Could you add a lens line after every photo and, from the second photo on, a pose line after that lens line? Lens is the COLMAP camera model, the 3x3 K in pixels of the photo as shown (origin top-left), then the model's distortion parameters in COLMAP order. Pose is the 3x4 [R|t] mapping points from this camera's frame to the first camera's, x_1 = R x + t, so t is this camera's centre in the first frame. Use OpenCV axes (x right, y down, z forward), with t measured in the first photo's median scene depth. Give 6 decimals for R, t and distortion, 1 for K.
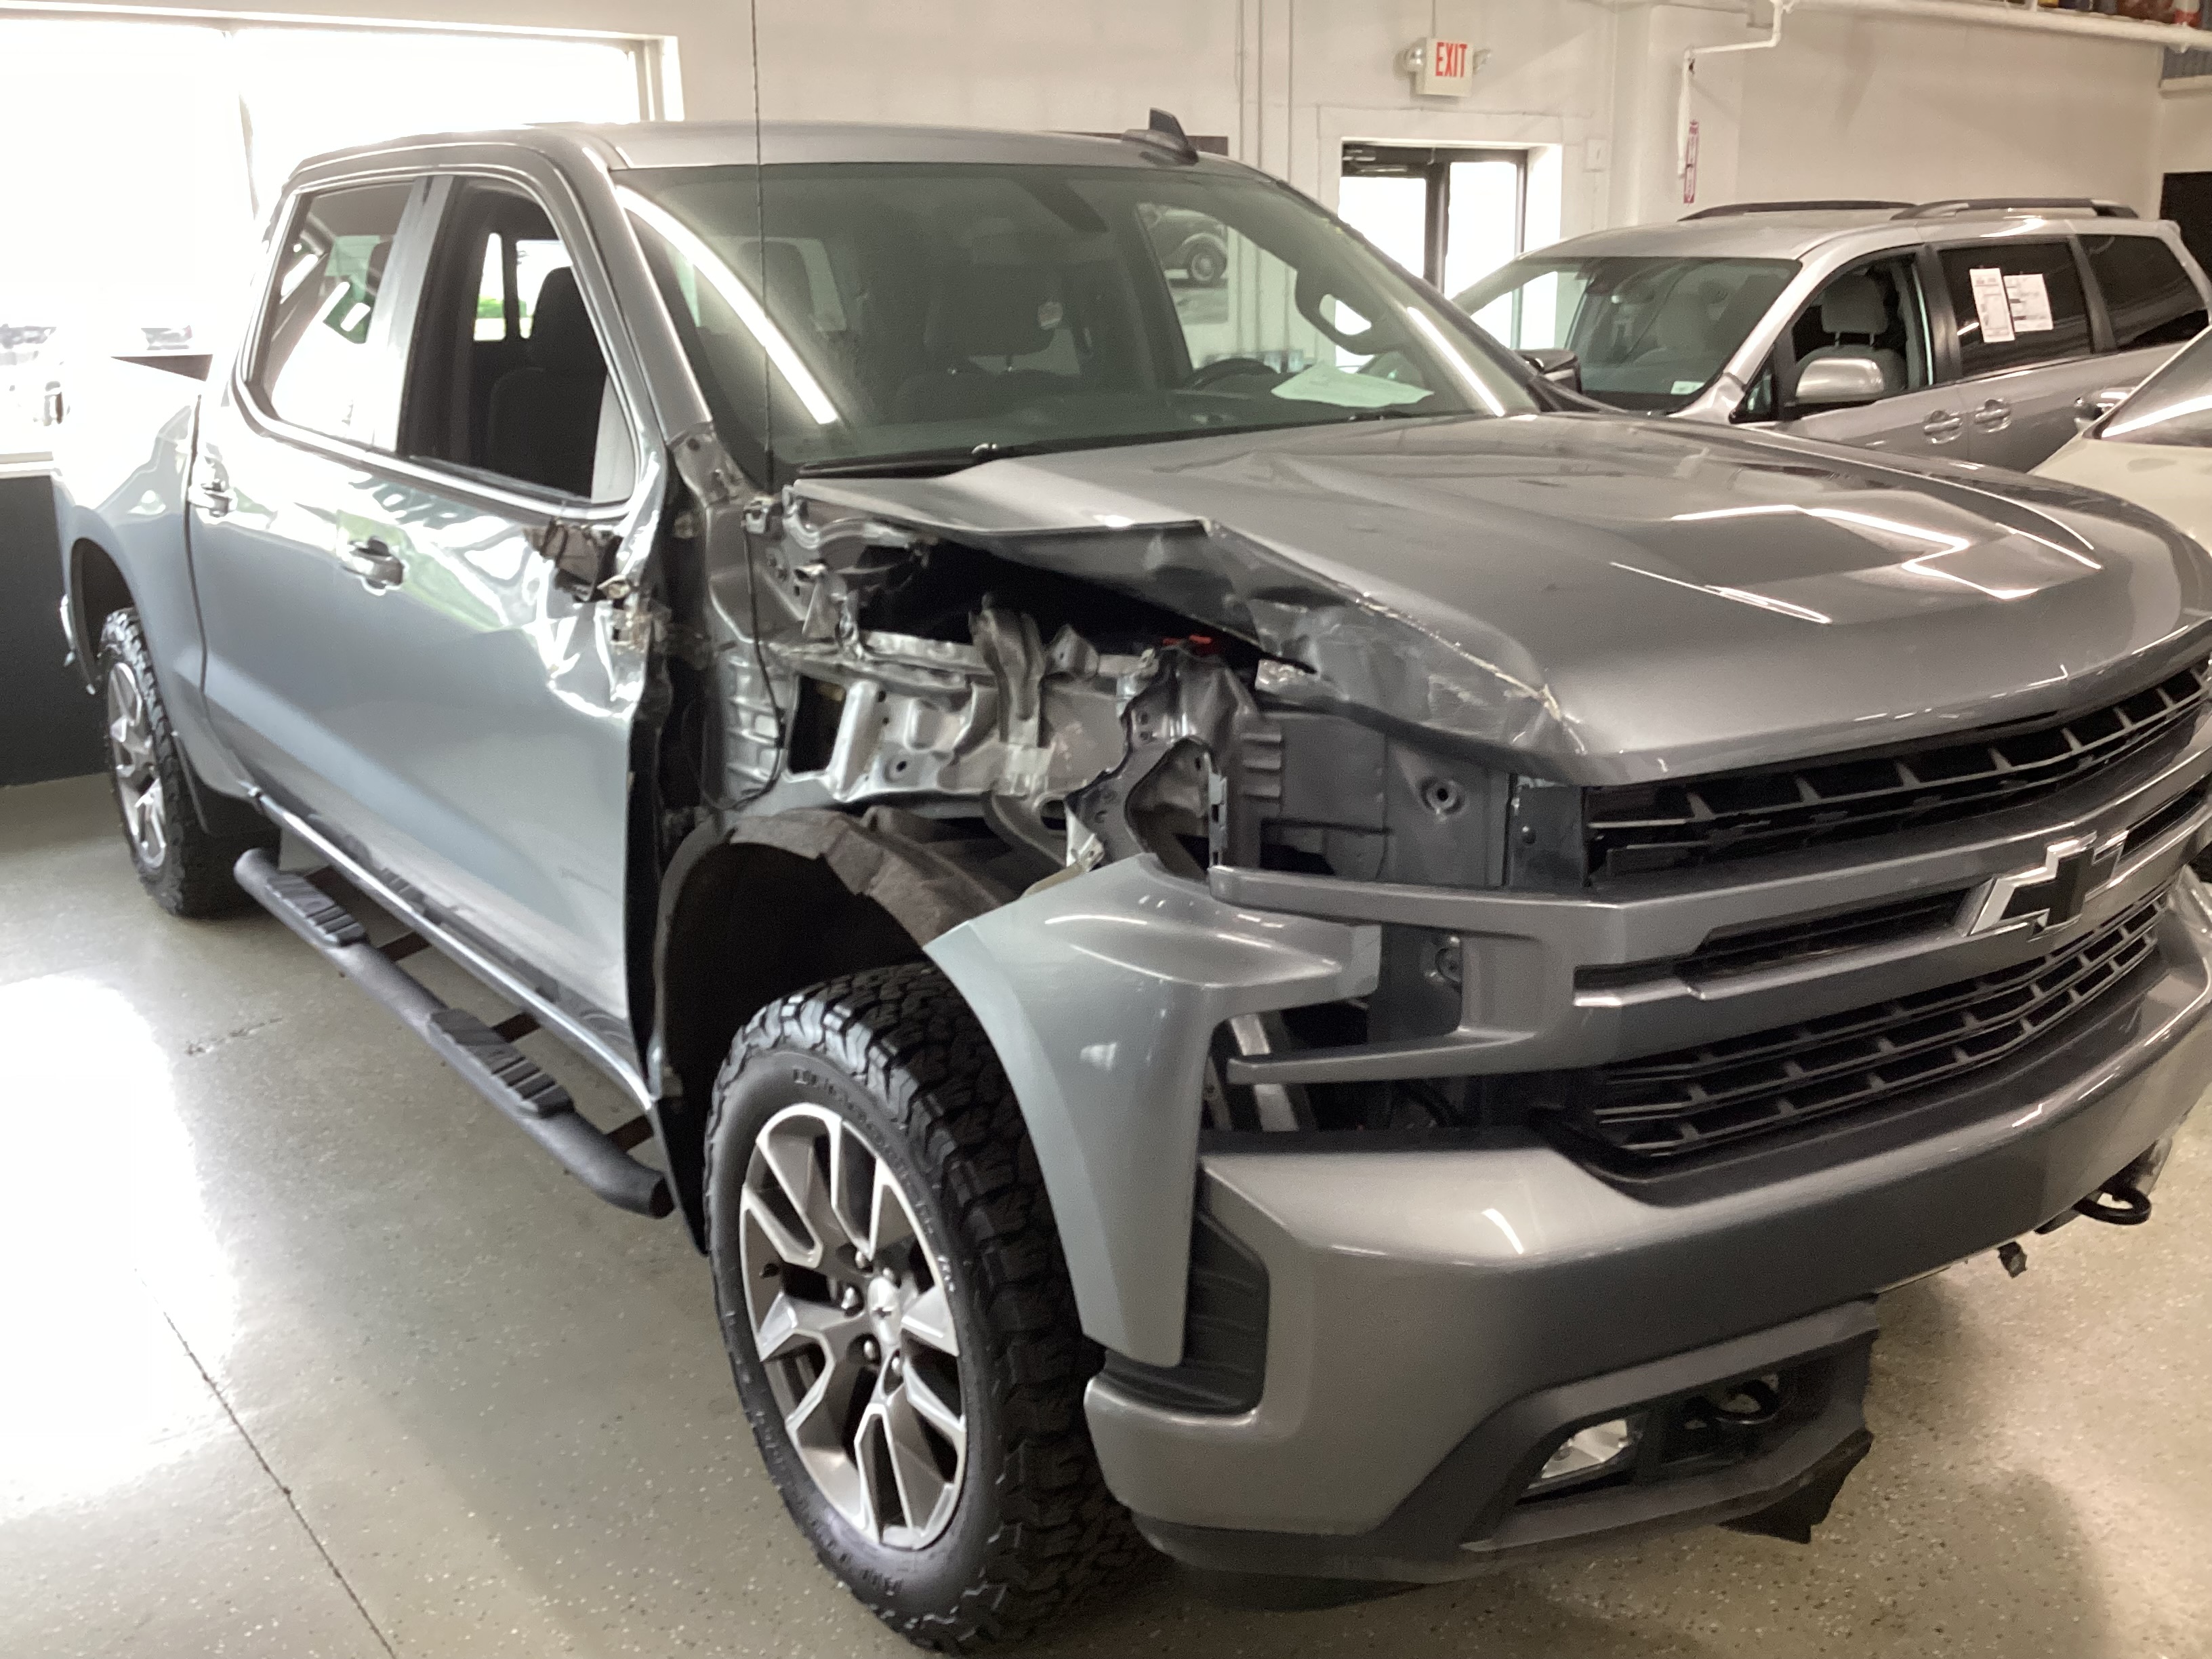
lens RADIAL K [[2025.3, 0, 1096.8], [0, 2025.3, 820.8], [0, 0, 1]] dist [0.135113, -0.289632]
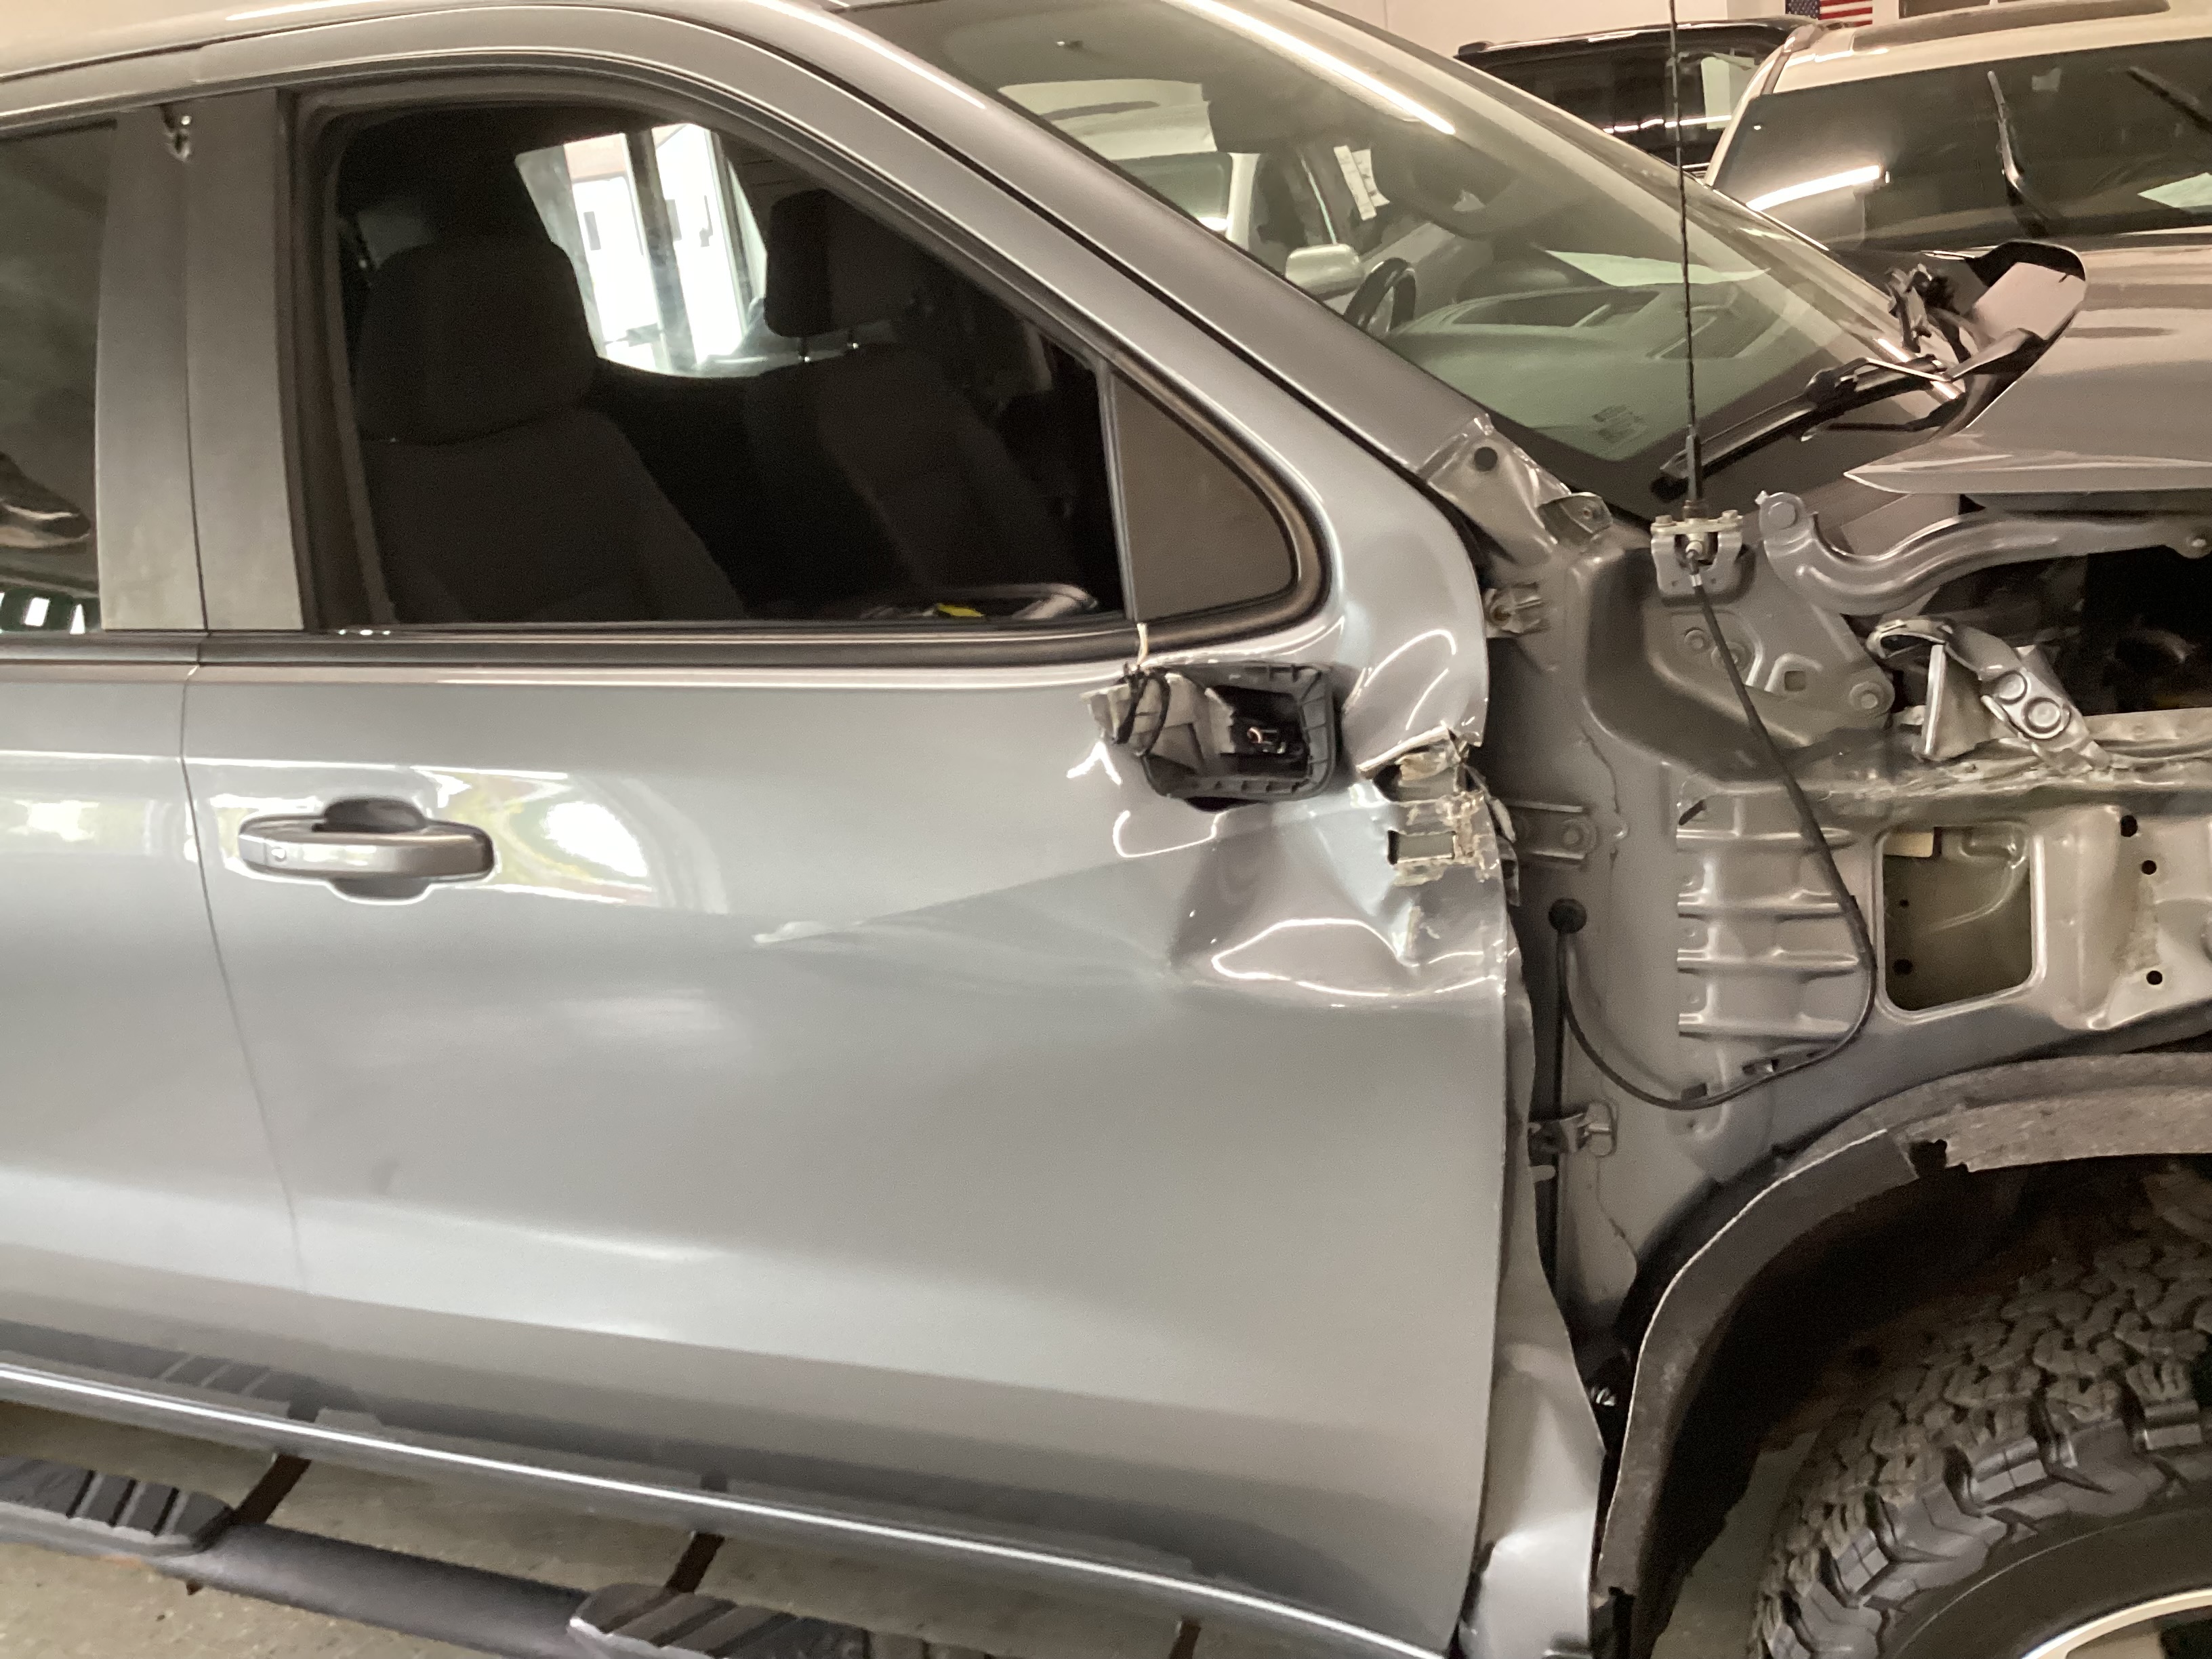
lens RADIAL K [[2033.2, 0, 1087.9], [0, 2033.2, 842.1], [0, 0, 1]] dist [0.097762, -0.126508]
pose [[0.854282, -0.254439, 0.453281, -0.615694], [0.246442, 0.966030, 0.077798, -0.174107], [-0.457678, 0.045246, 0.887966, 0.652723]]
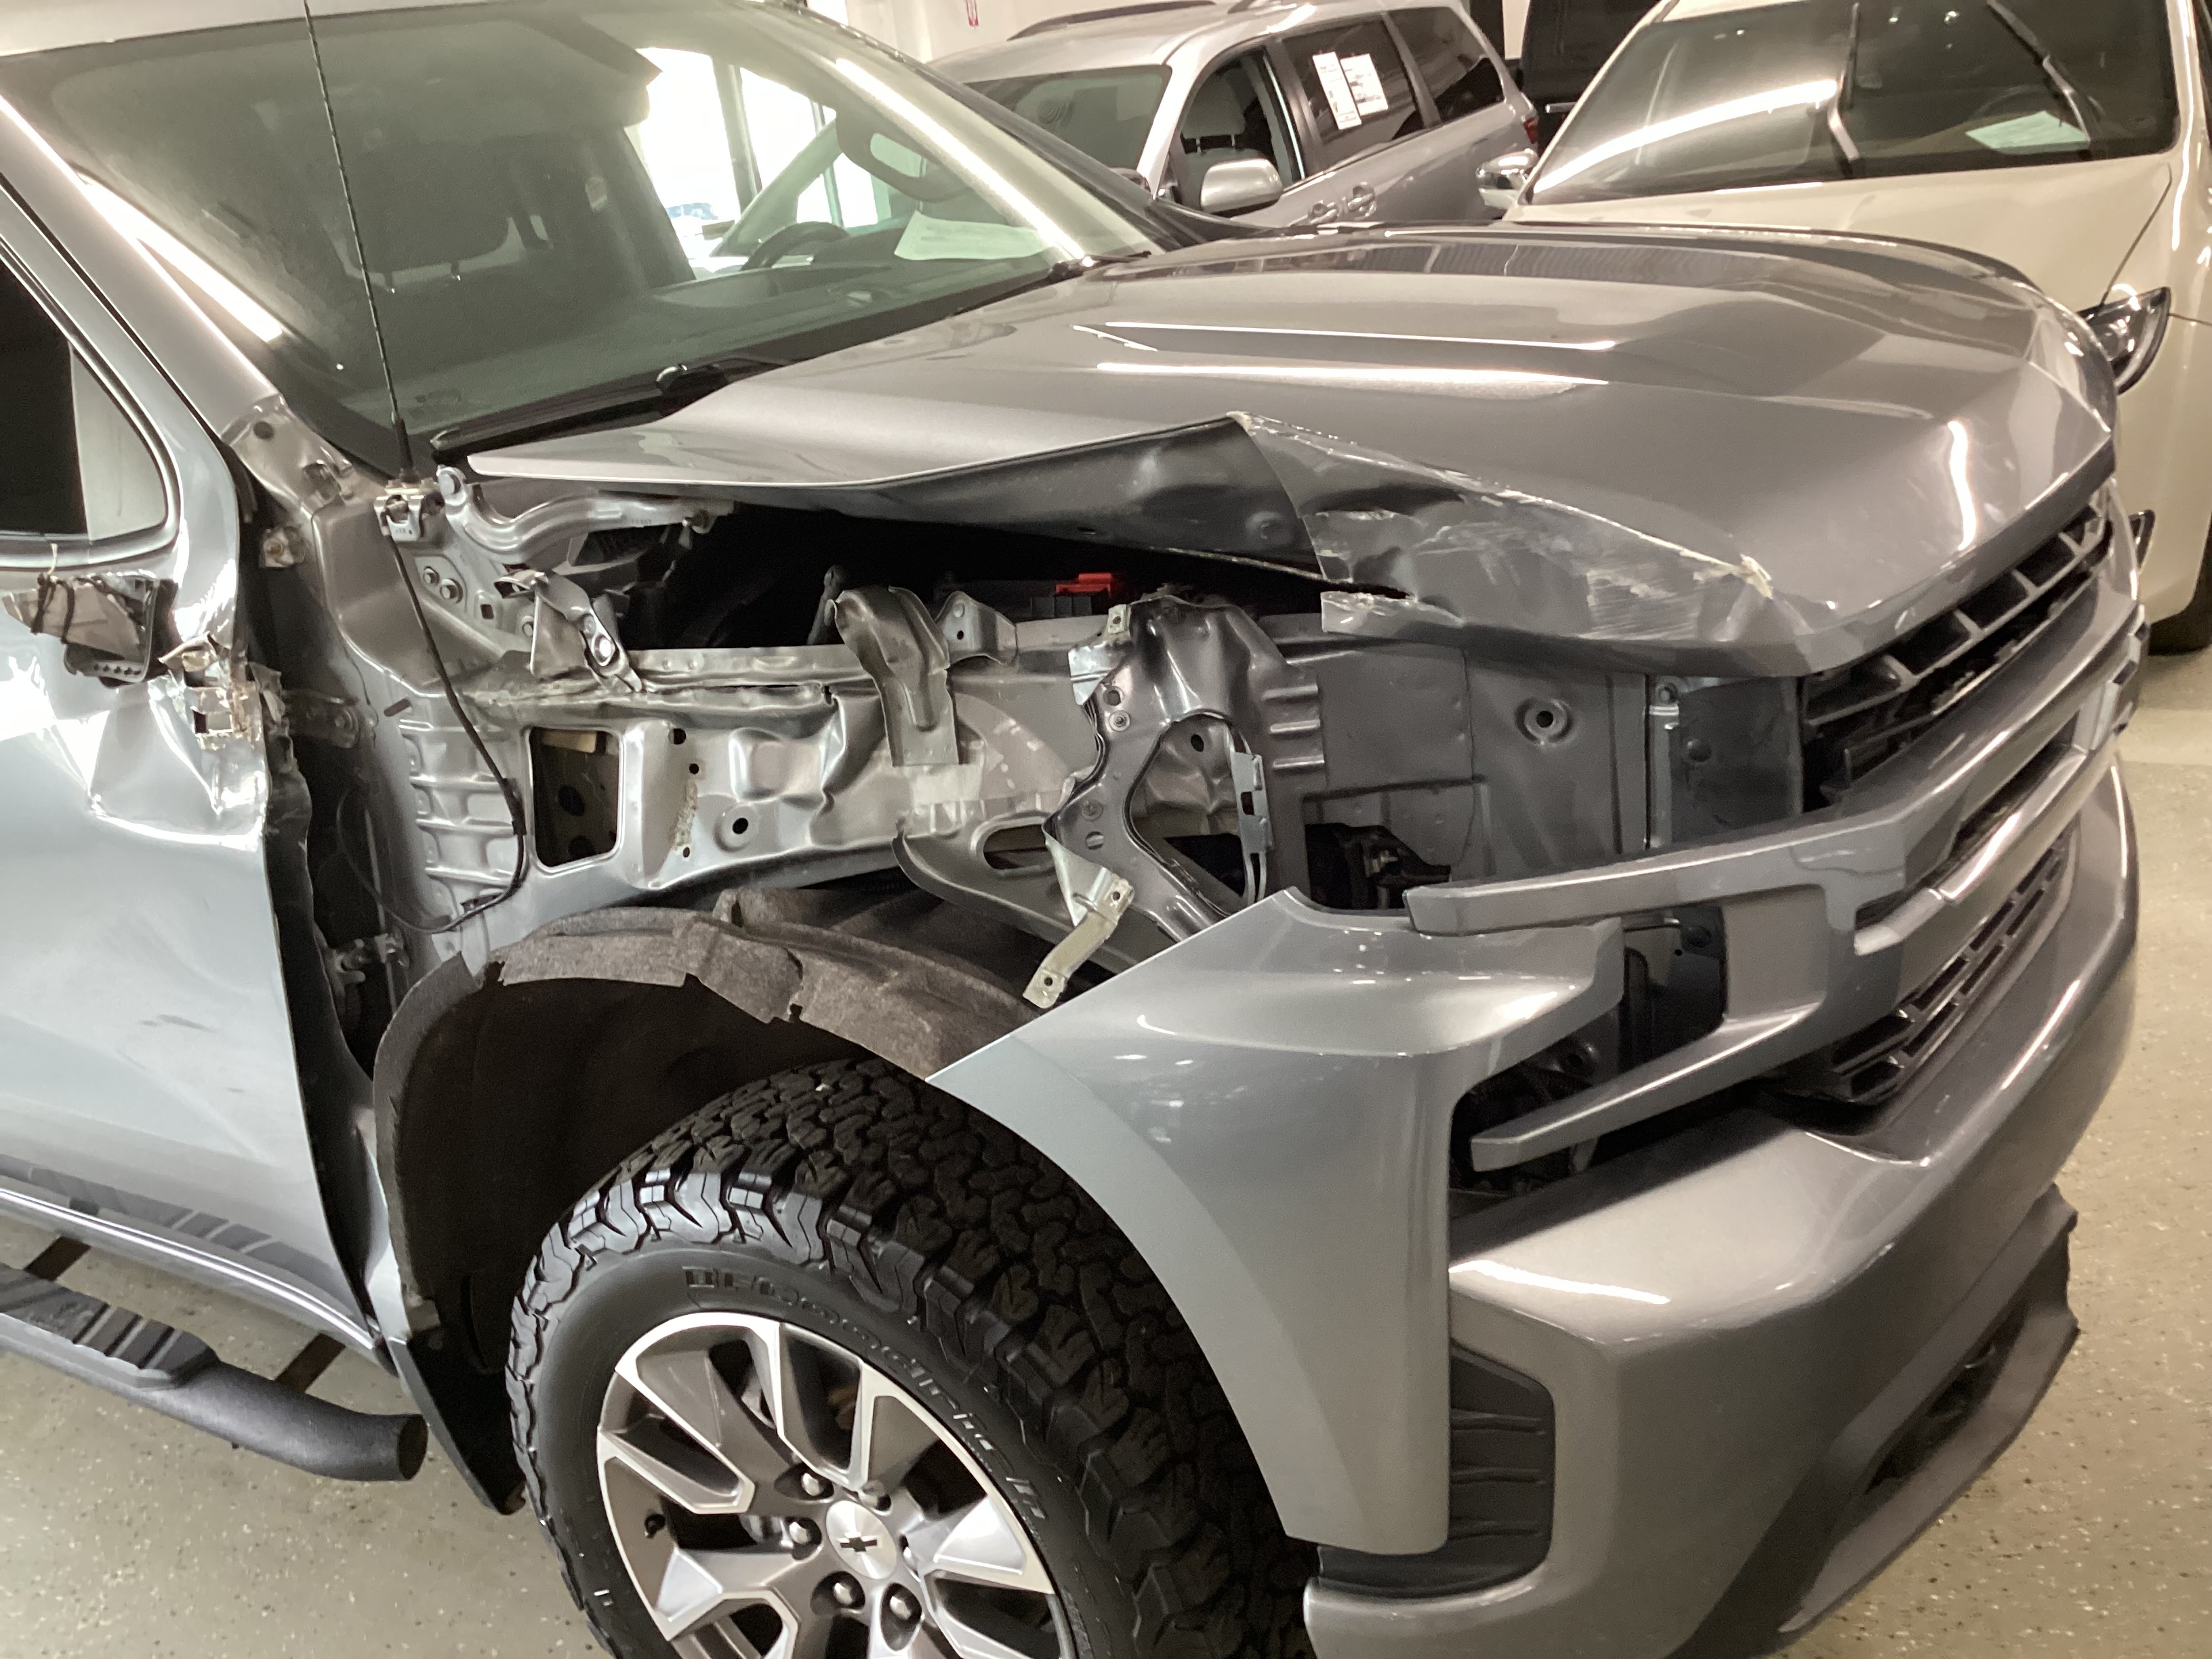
lens RADIAL K [[2025.3, 0, 1096.8], [0, 2025.3, 820.8], [0, 0, 1]] dist [0.135113, -0.289632]
pose [[0.922499, -0.223271, 0.314874, -0.208508], [0.203596, 0.974483, 0.094504, -0.071972], [-0.327940, -0.023073, 0.944417, 0.277750]]
